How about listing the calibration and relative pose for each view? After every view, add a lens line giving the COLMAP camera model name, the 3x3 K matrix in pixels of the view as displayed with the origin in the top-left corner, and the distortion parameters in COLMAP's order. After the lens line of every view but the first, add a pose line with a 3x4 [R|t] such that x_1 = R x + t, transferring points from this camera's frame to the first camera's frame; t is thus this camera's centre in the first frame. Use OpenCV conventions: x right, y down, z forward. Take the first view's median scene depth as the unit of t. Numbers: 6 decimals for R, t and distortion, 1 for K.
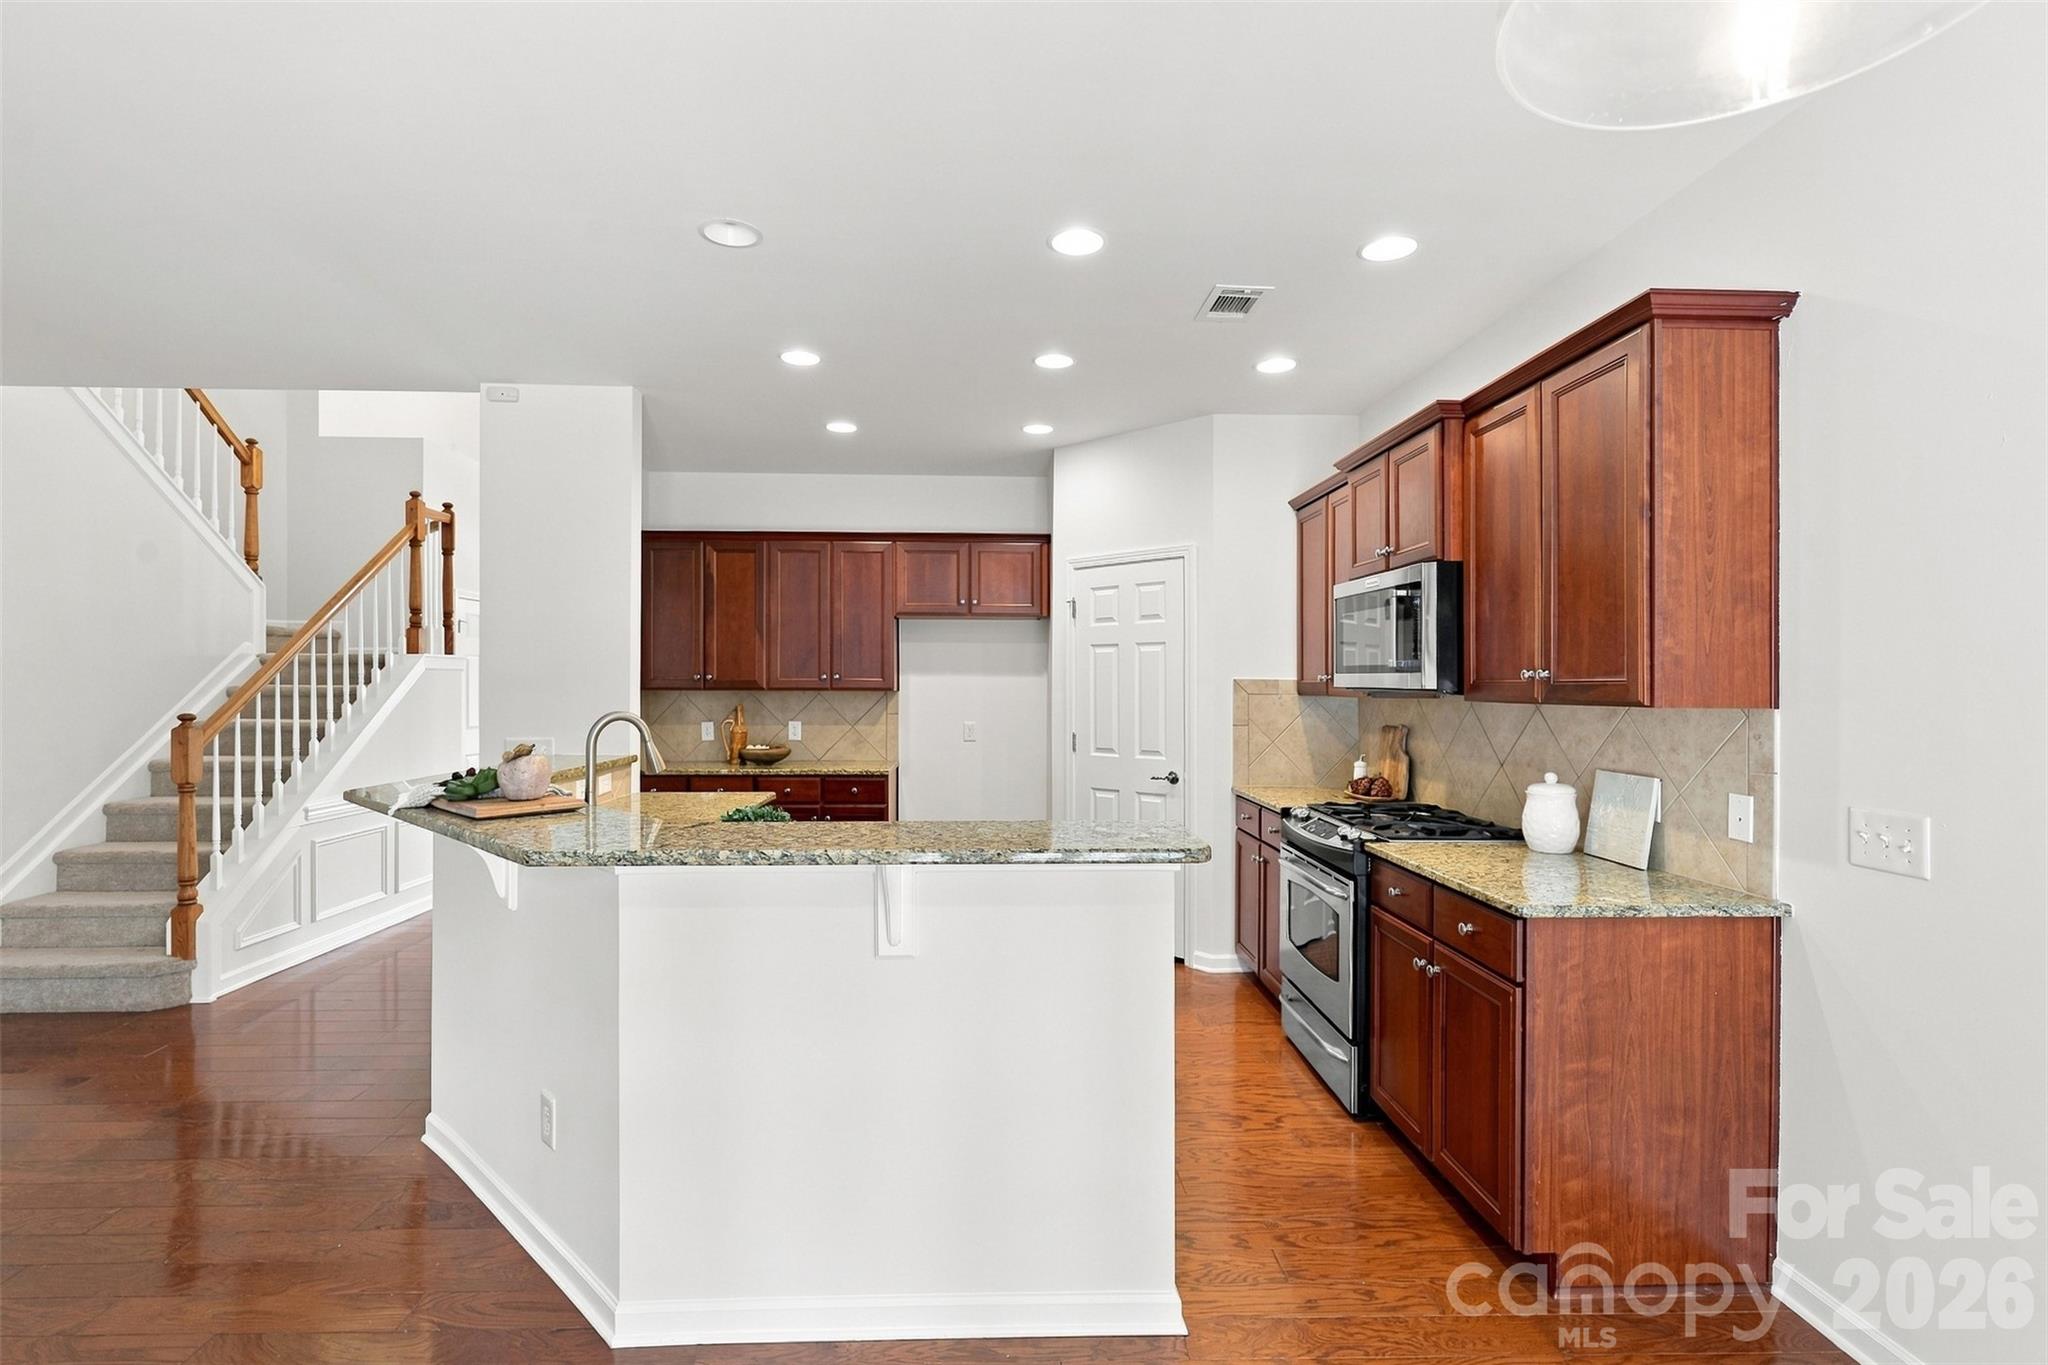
lens RADIAL K [[924.1, 0, 1024.0], [0, 924.1, 690.3], [0, 0, 1]] dist [0.002136, 0.000371]
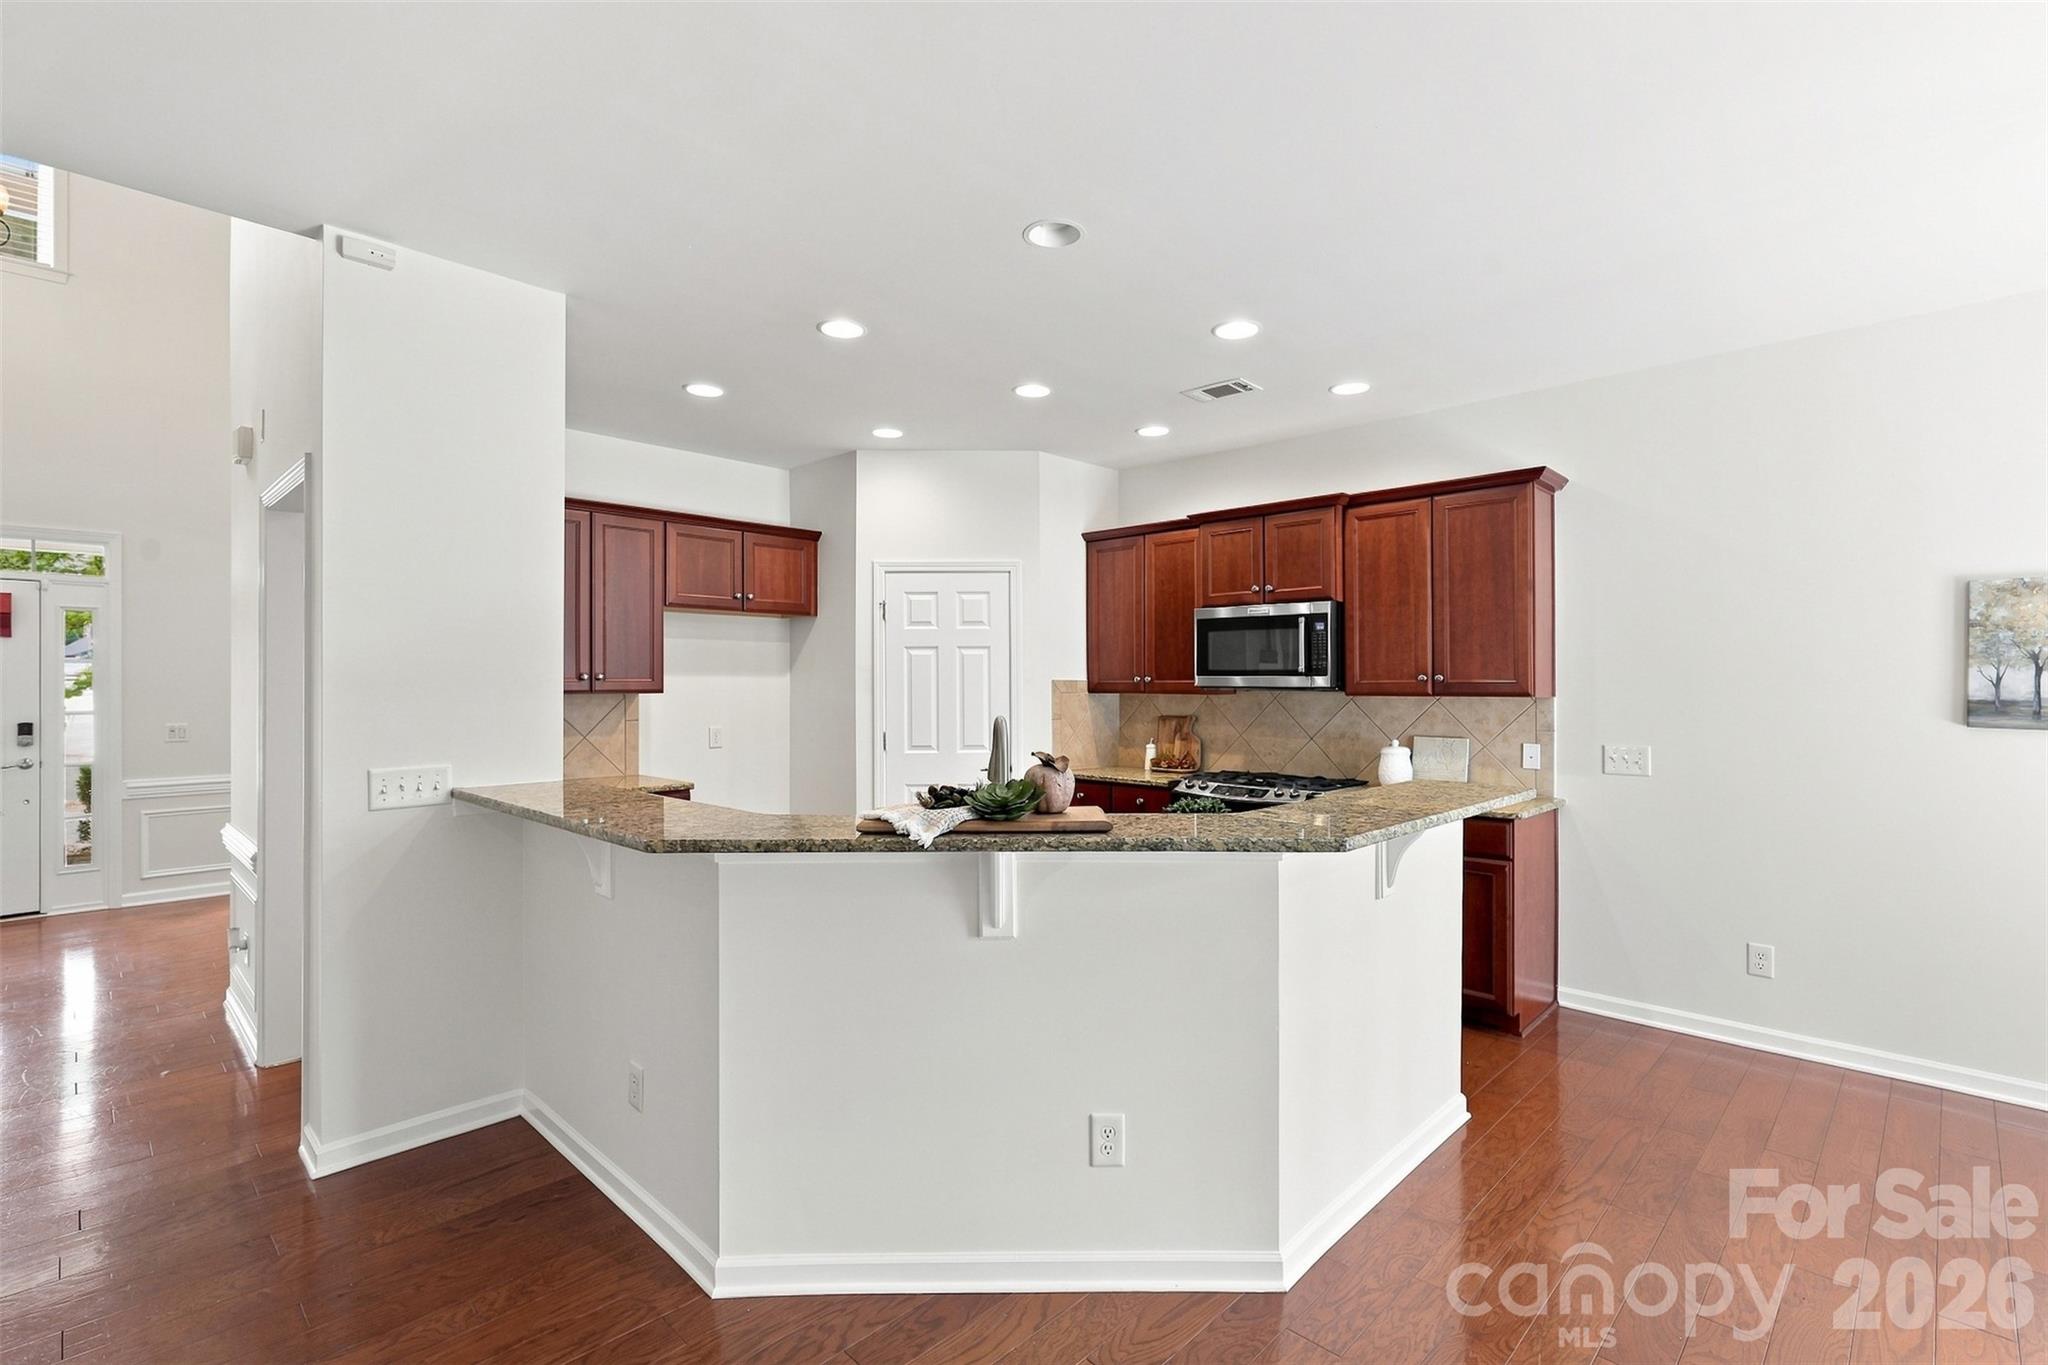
lens RADIAL K [[924.3, 0, 1024.0], [0, 924.3, 682.5], [0, 0, 1]] dist [0.000750, 0.000094]
pose [[0.728270, -0.003256, 0.685283, -0.673534], [0.007361, 0.999968, -0.003071, -0.005899], [-0.685251, 0.007281, 0.728270, 0.195537]]
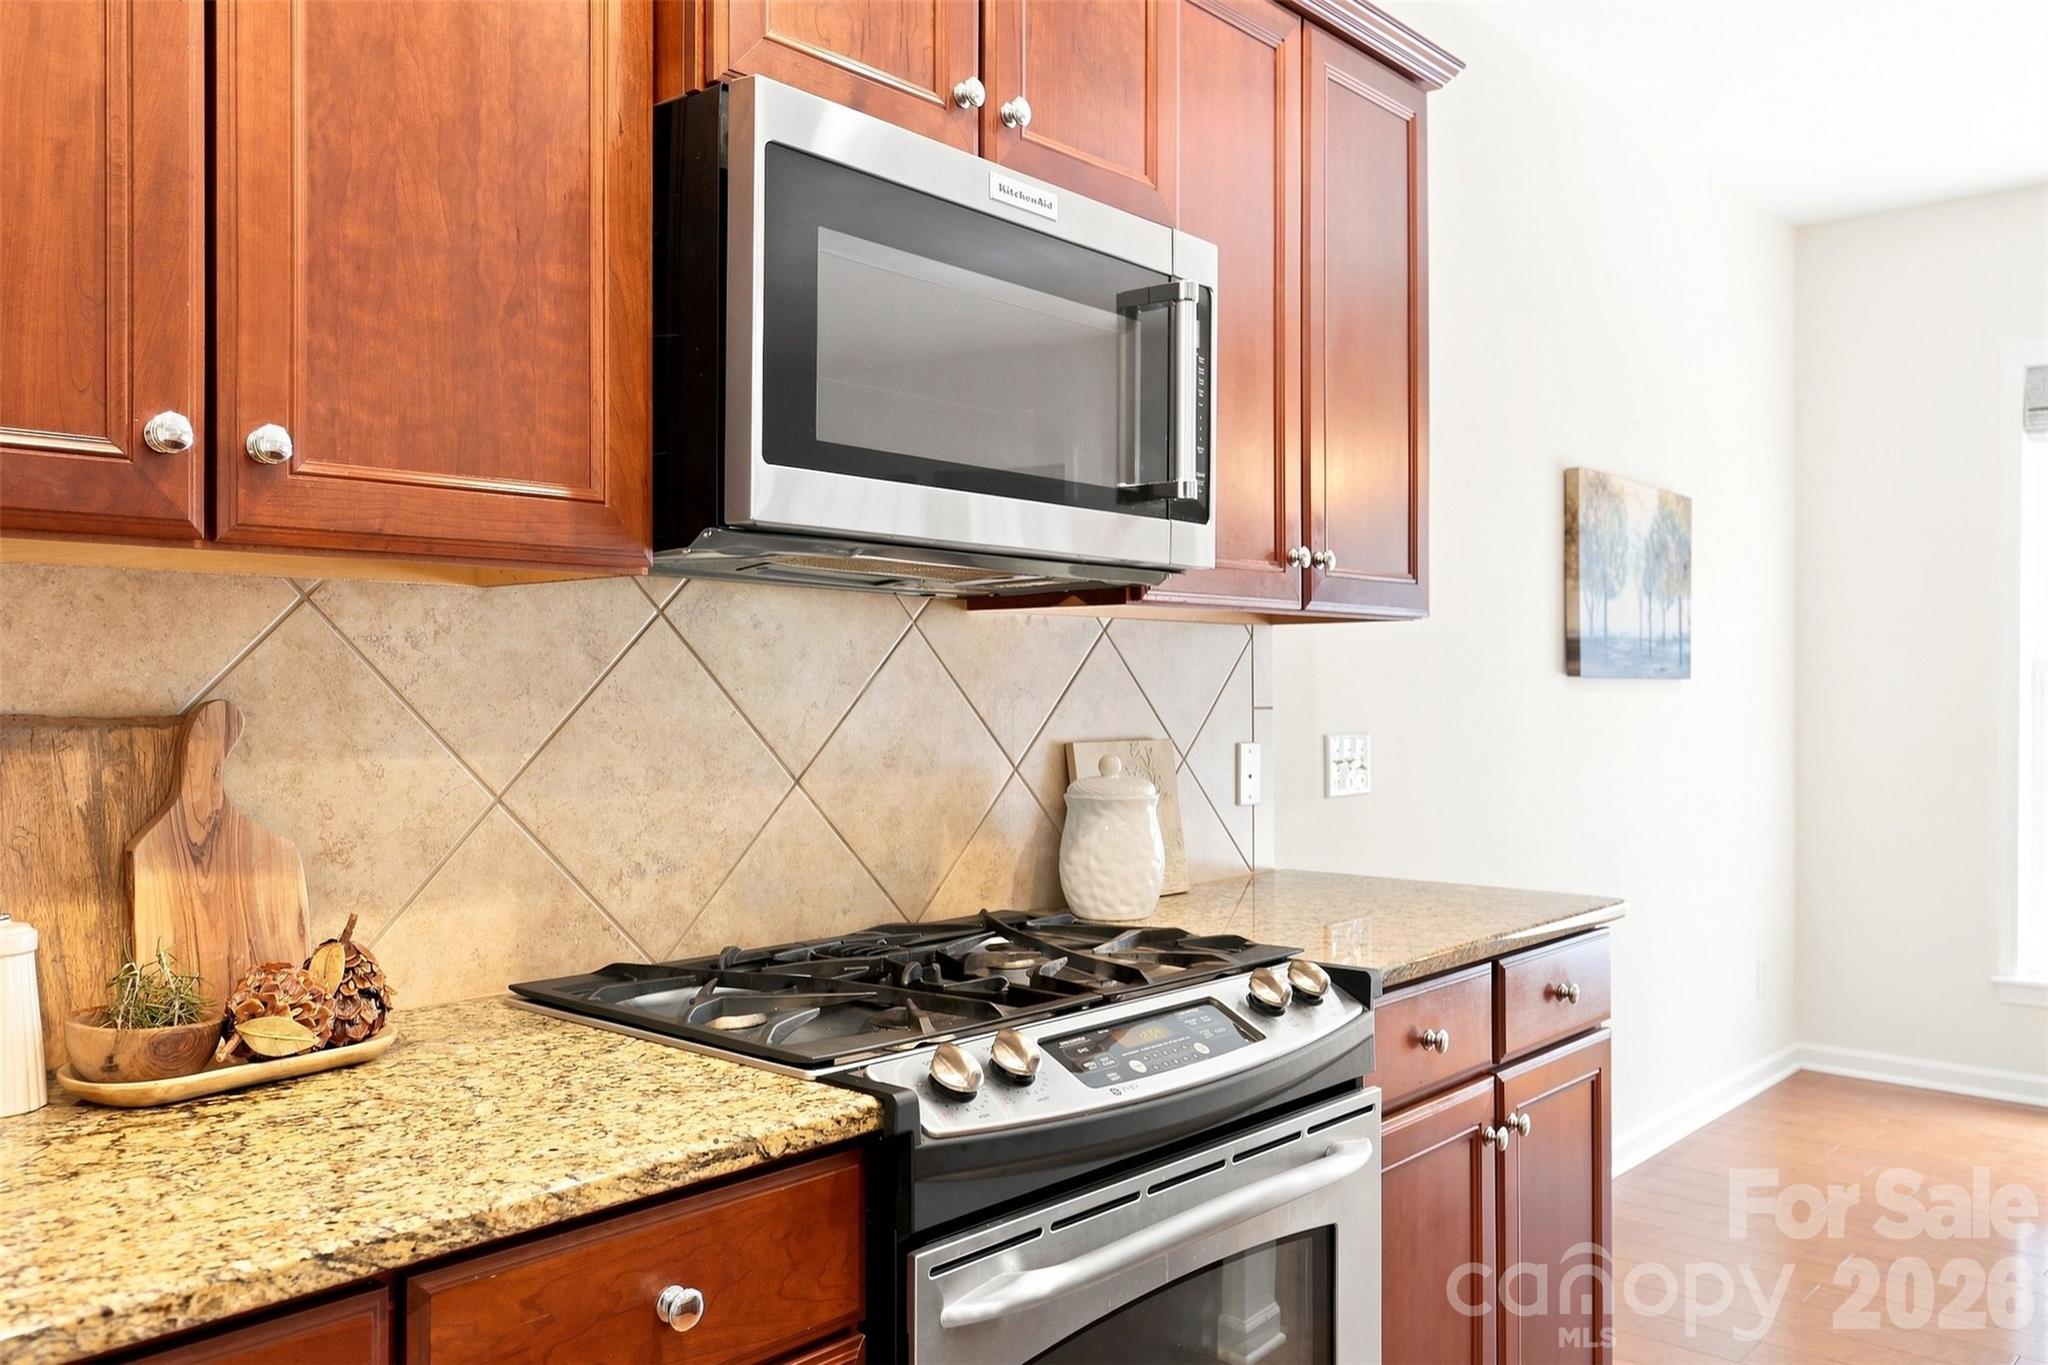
lens RADIAL K [[1614.7, 0, 1024.0], [0, 1614.7, 682.5], [0, 0, 1]] dist [0.002731, -0.002845]
pose [[-0.724528, -0.004431, 0.689231, 0.008847], [0.001540, 0.999966, 0.008047, 0.030400], [-0.689244, 0.006891, -0.724497, 1.141748]]
